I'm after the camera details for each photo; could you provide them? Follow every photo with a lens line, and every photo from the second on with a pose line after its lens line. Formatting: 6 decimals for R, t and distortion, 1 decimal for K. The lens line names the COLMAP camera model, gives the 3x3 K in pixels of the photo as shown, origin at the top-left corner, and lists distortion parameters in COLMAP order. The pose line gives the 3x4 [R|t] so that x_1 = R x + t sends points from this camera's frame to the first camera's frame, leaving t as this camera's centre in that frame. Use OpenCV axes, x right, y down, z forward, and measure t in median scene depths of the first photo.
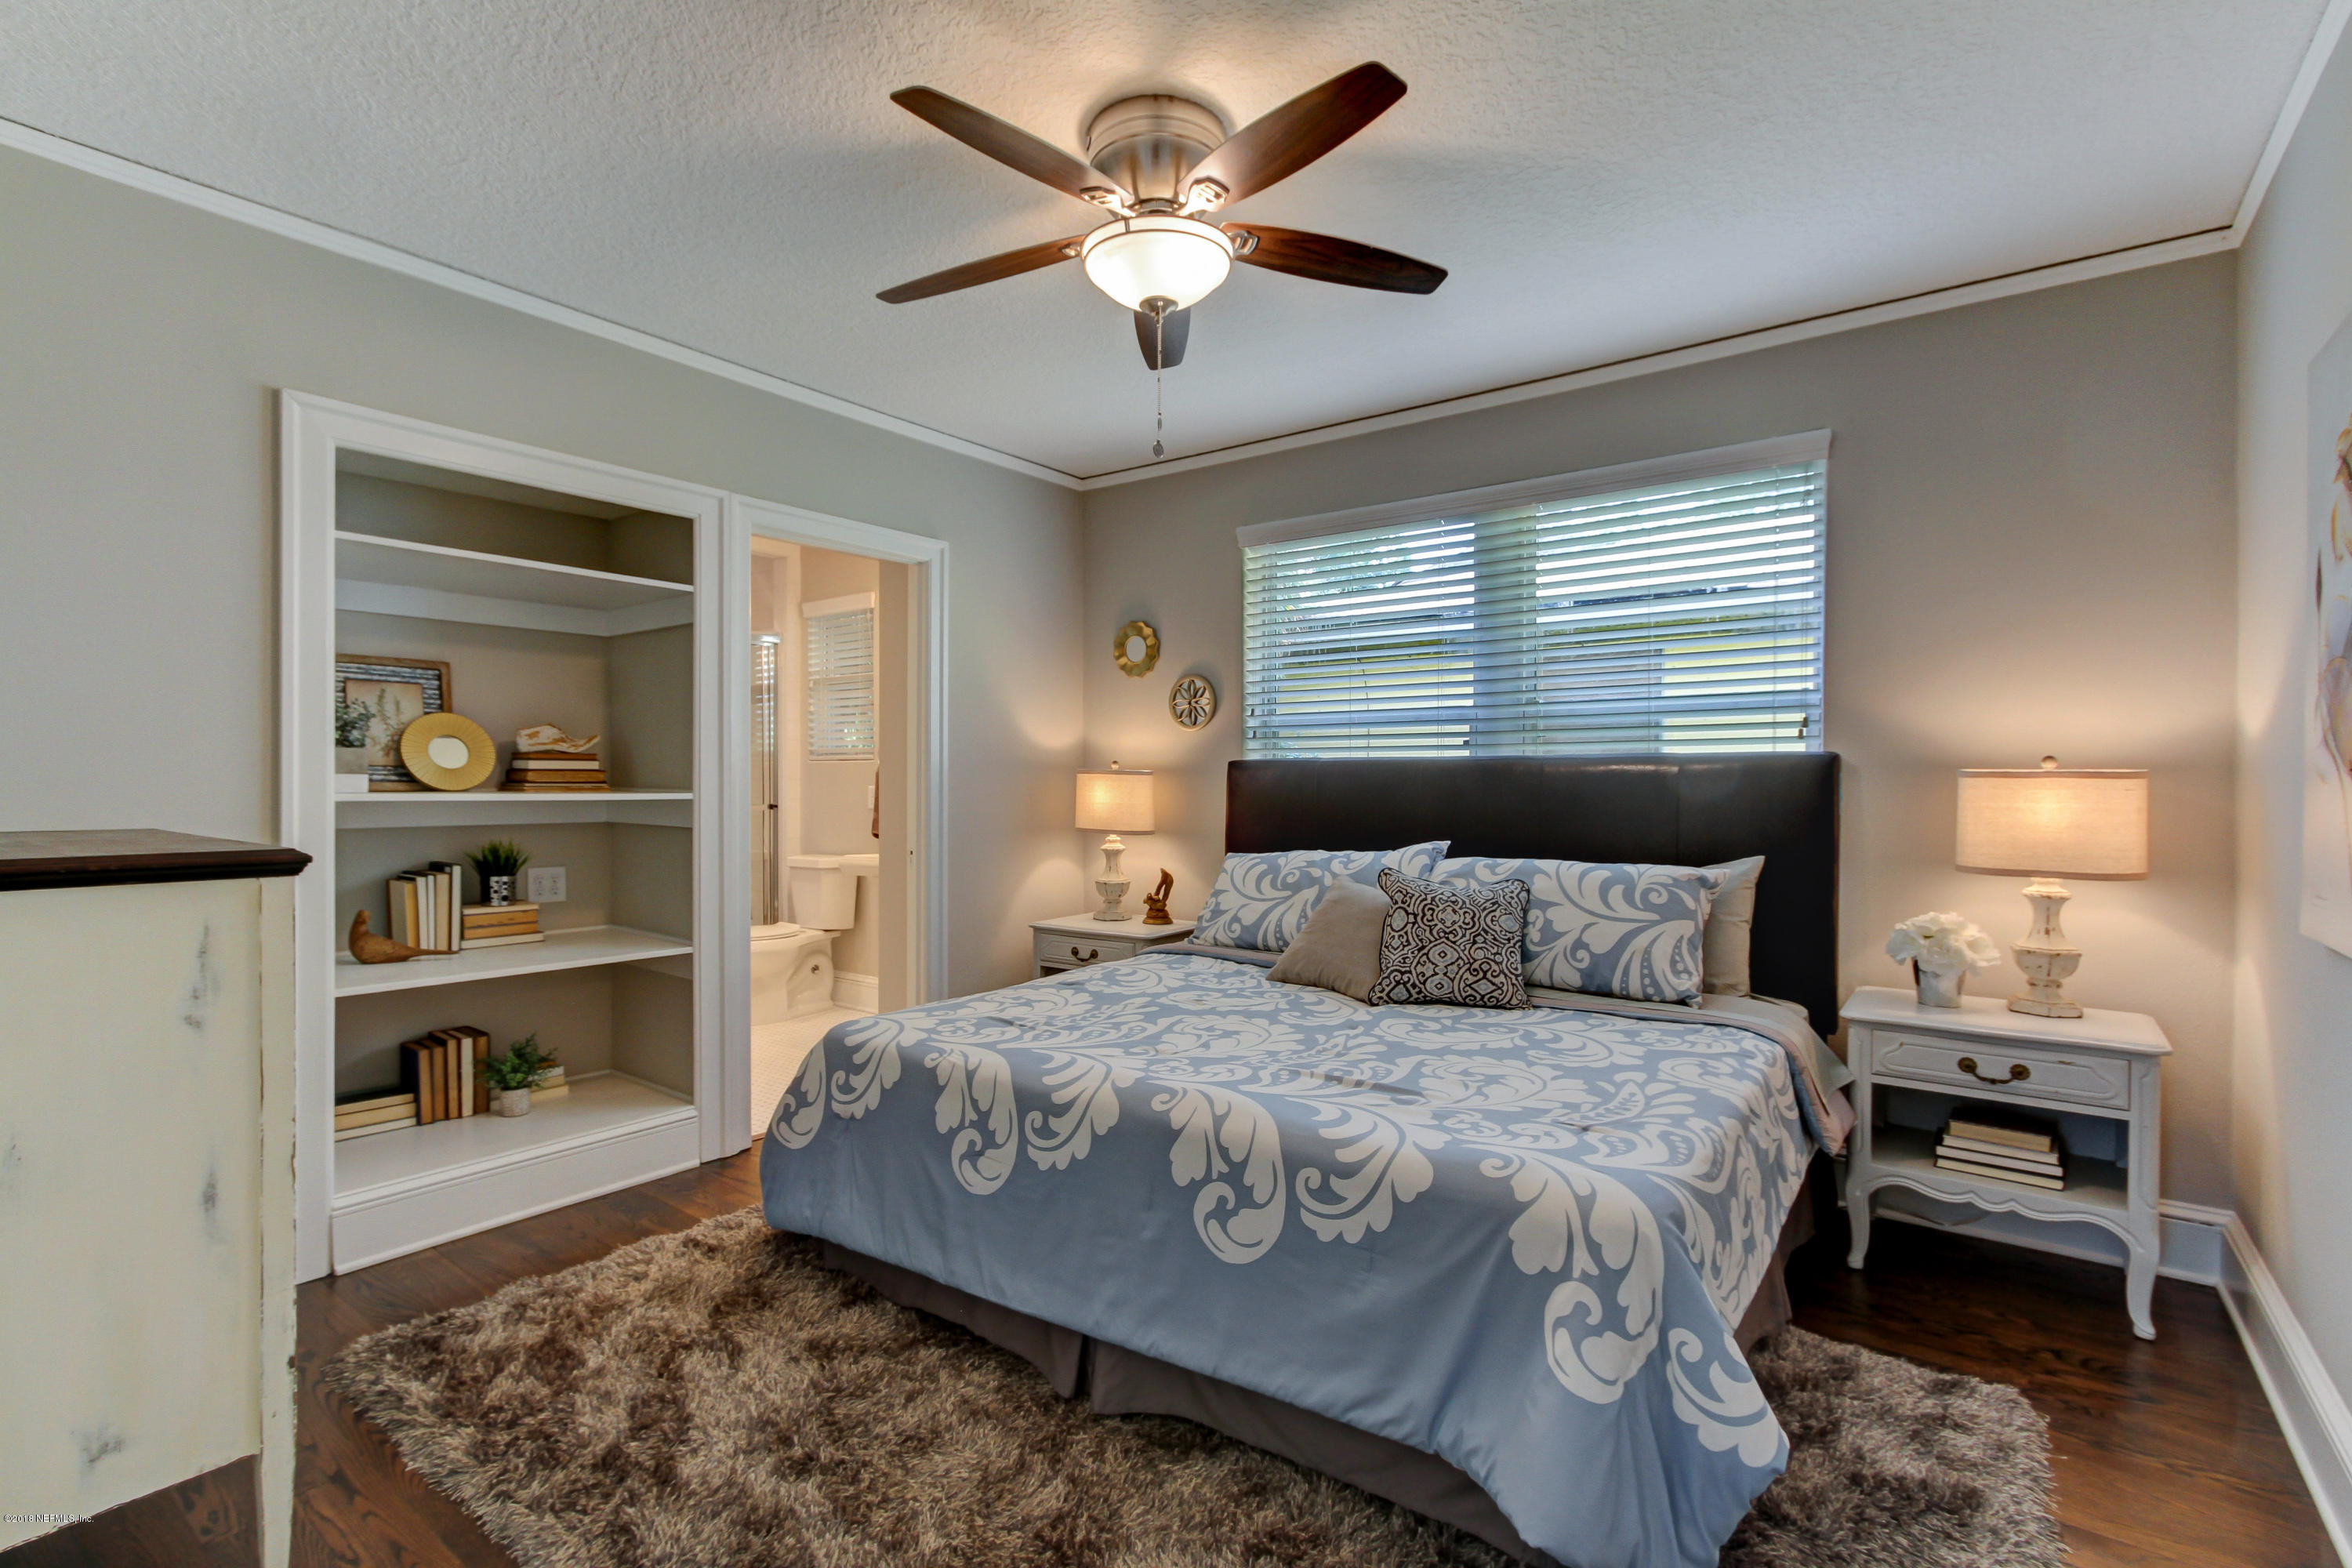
lens RADIAL K [[1080.6, 0, 1163.5], [0, 1080.6, 805.2], [0, 0, 1]] dist [-0.003590, 0.001972]
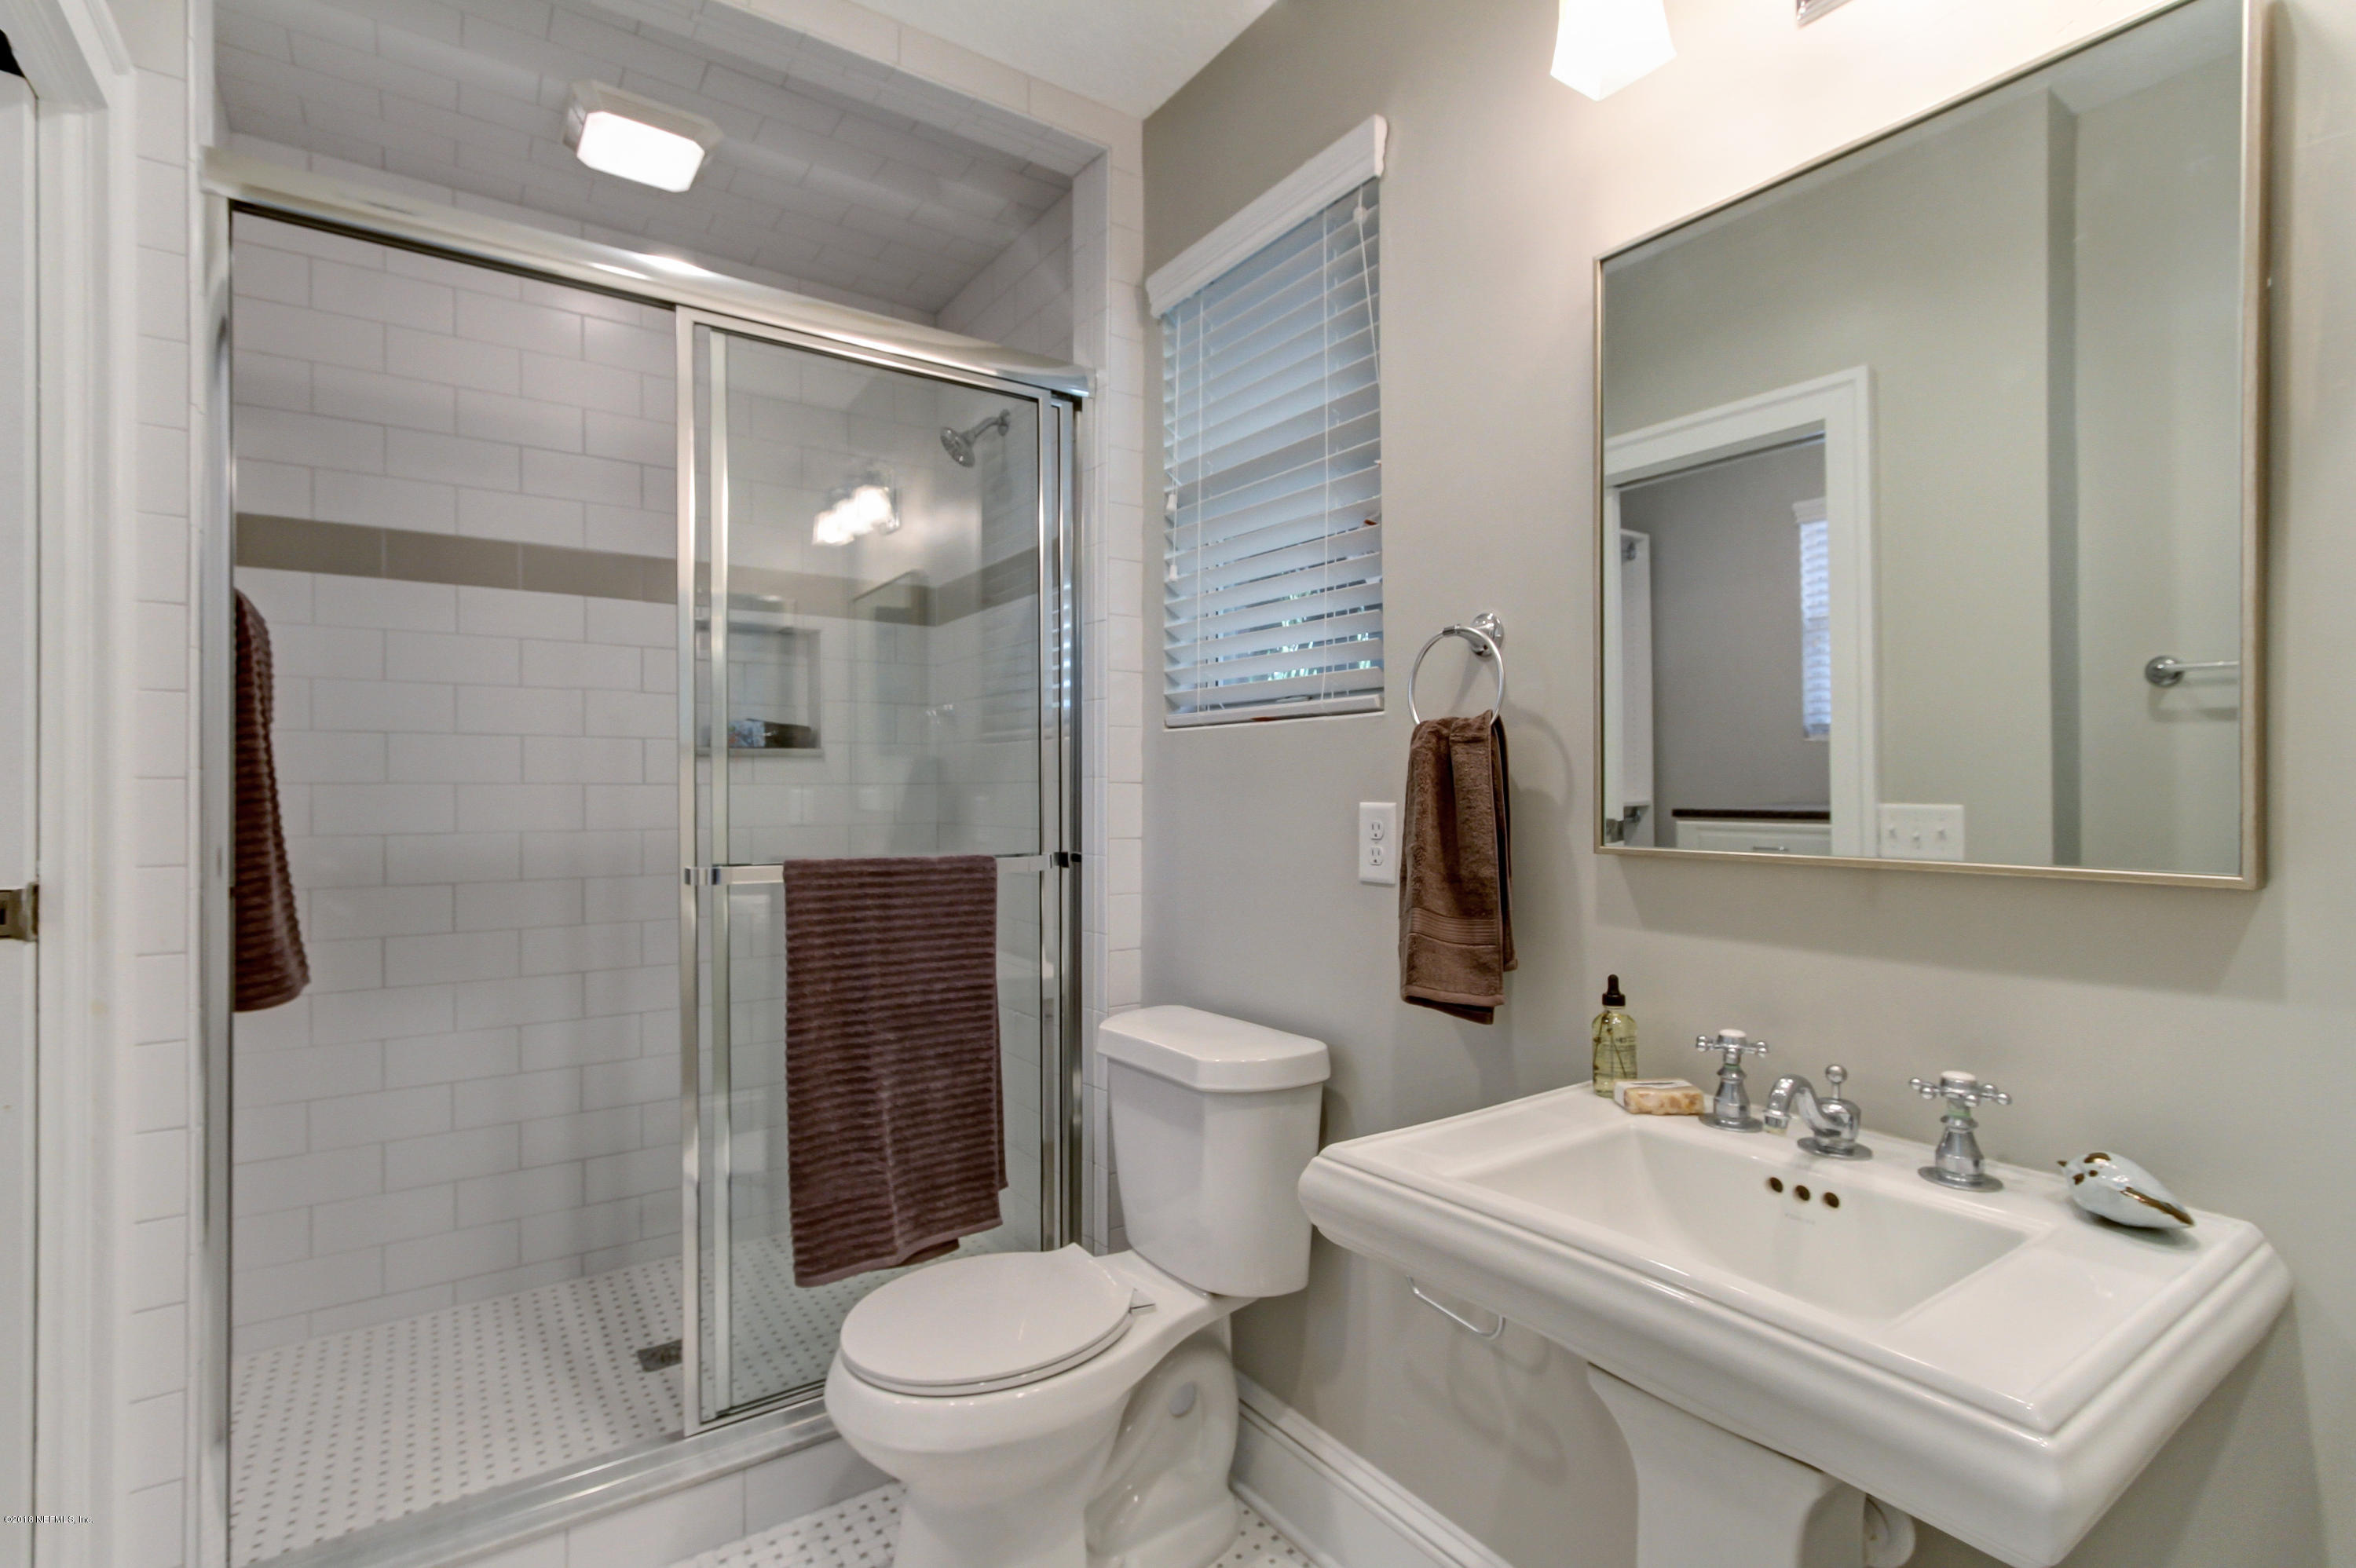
lens RADIAL K [[1082.3, 0, 1165.5], [0, 1082.3, 805.2], [0, 0, 1]] dist [-0.003590, 0.001972]
pose [[0.948080, -0.003177, -0.318018, -0.230907], [0.000103, 0.999953, -0.009682, -0.013592], [0.318033, 0.009146, 0.948035, 0.711411]]
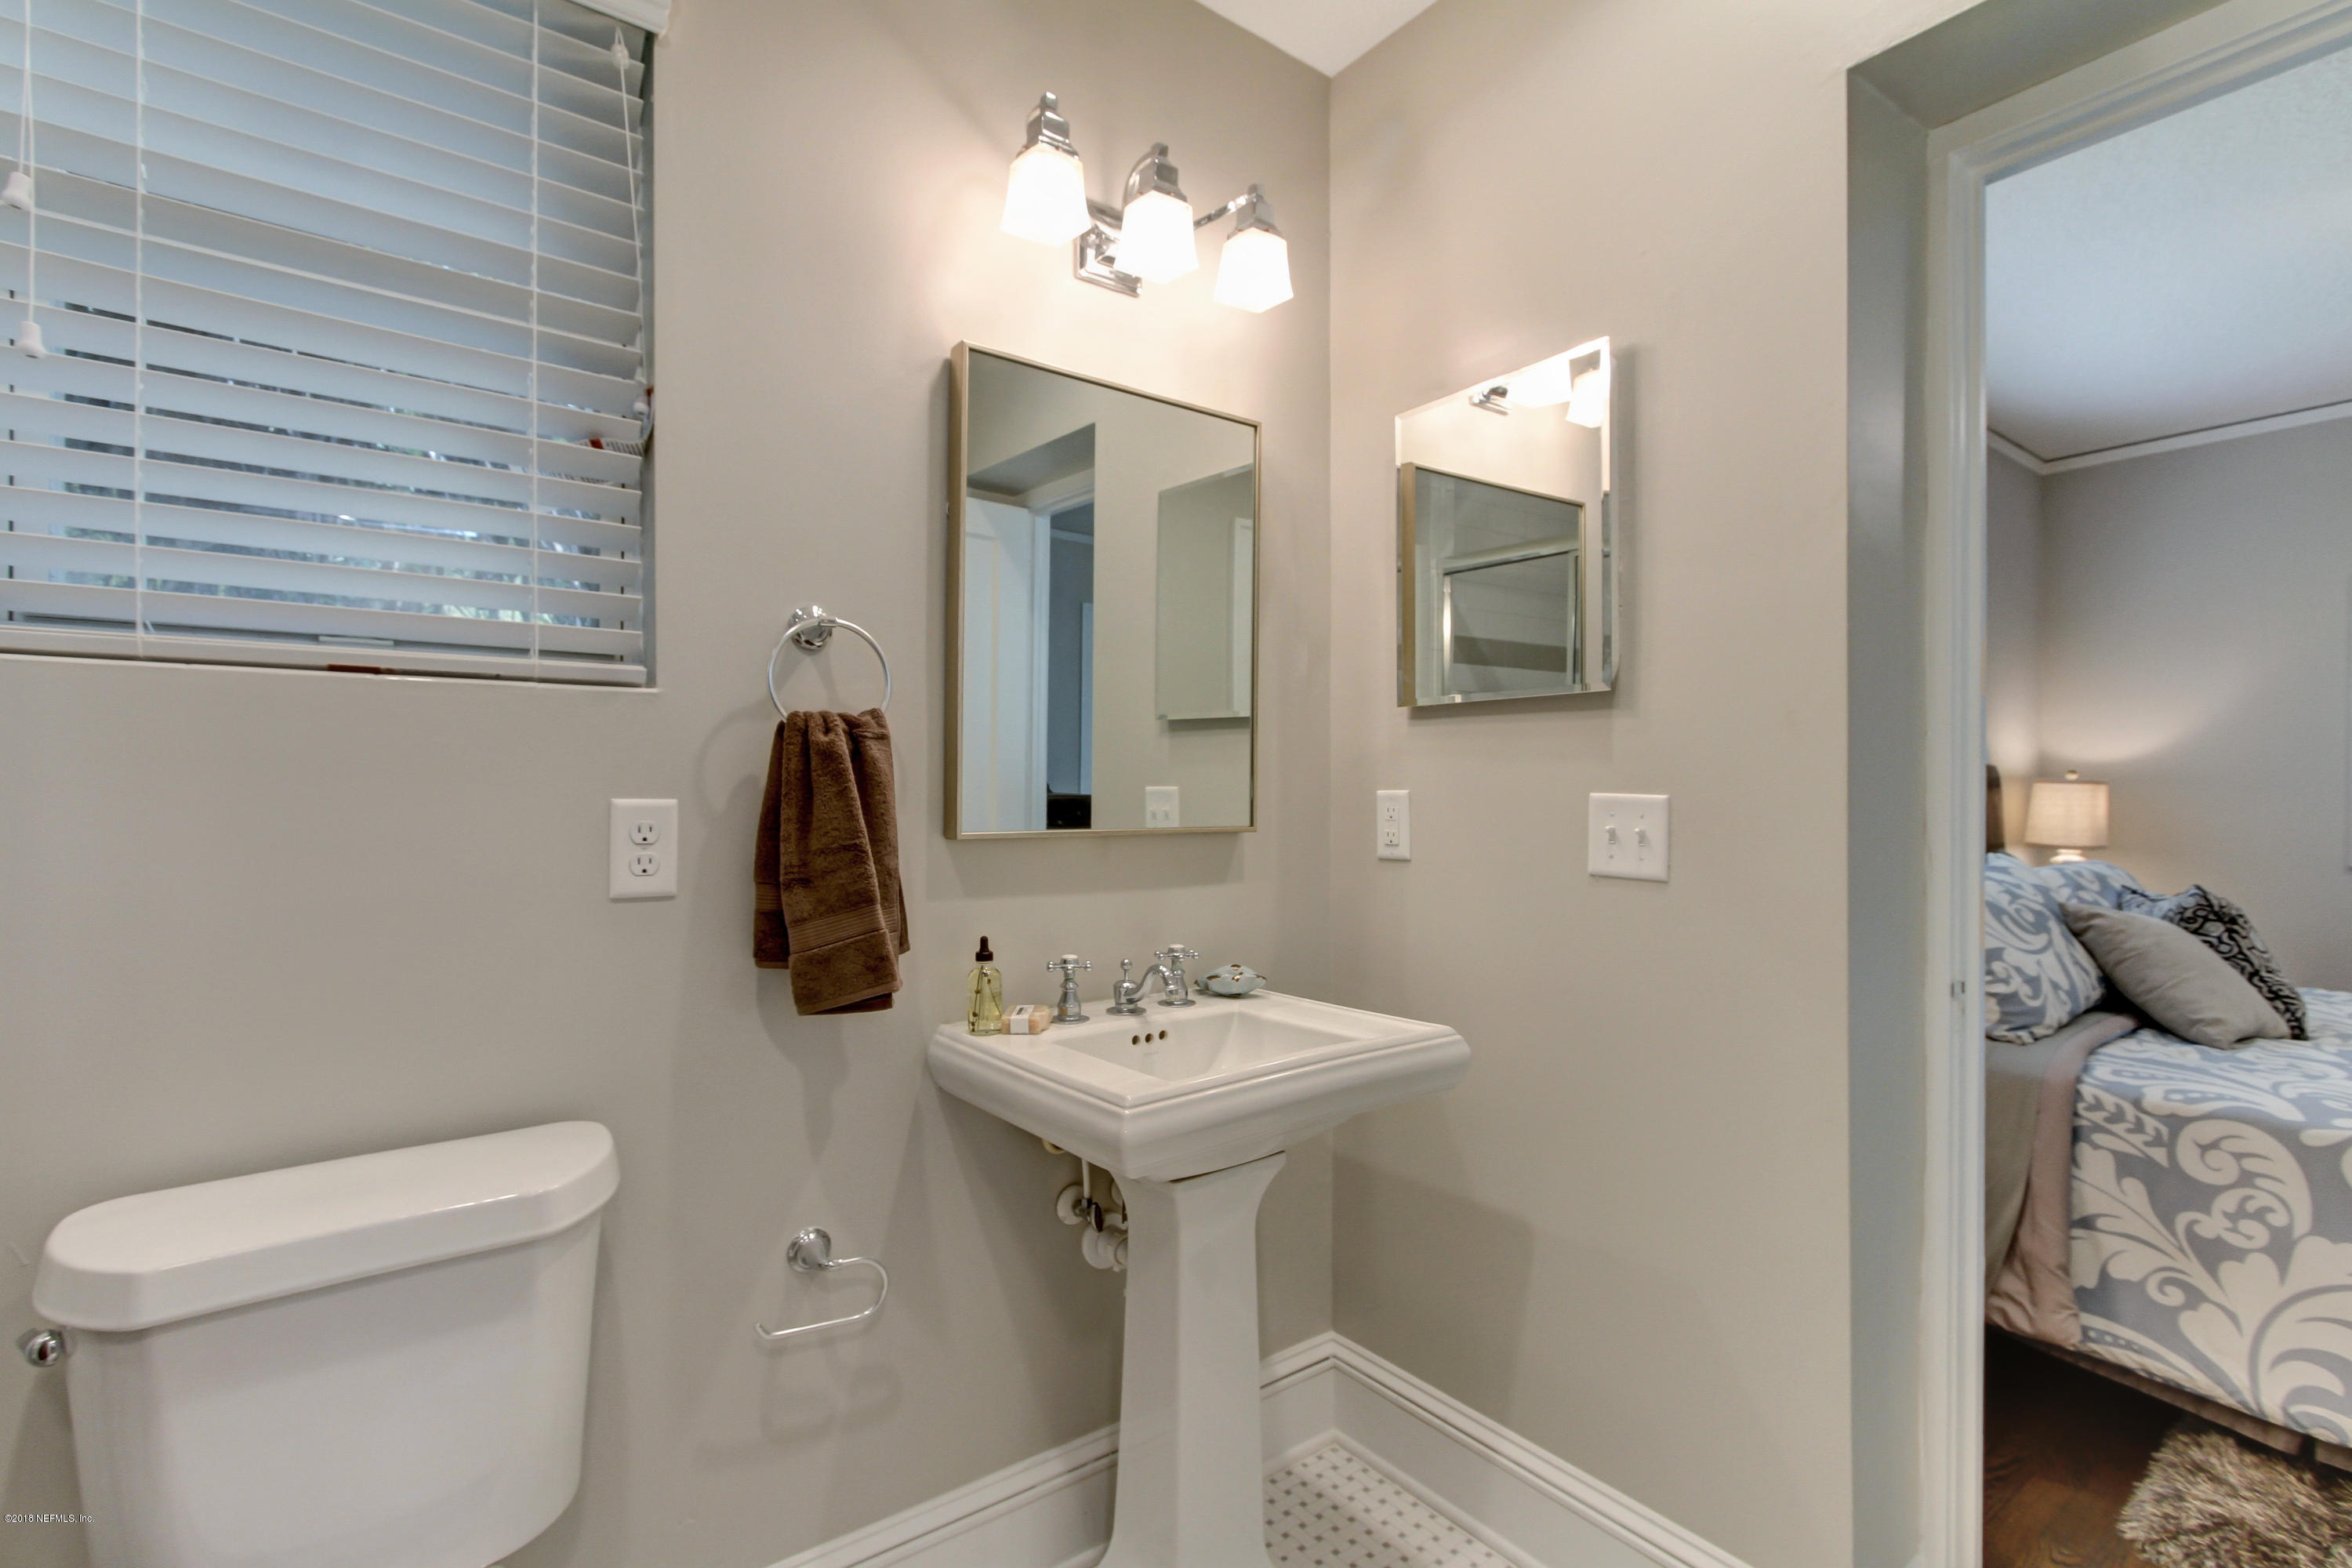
lens RADIAL K [[1080.6, 0, 1163.5], [0, 1080.6, 805.2], [0, 0, 1]] dist [-0.003590, 0.001972]
pose [[0.283485, -0.012929, 0.958889, -0.497302], [0.019478, 0.999780, 0.007722, -0.015551], [-0.958779, 0.016488, 0.283675, 0.846315]]
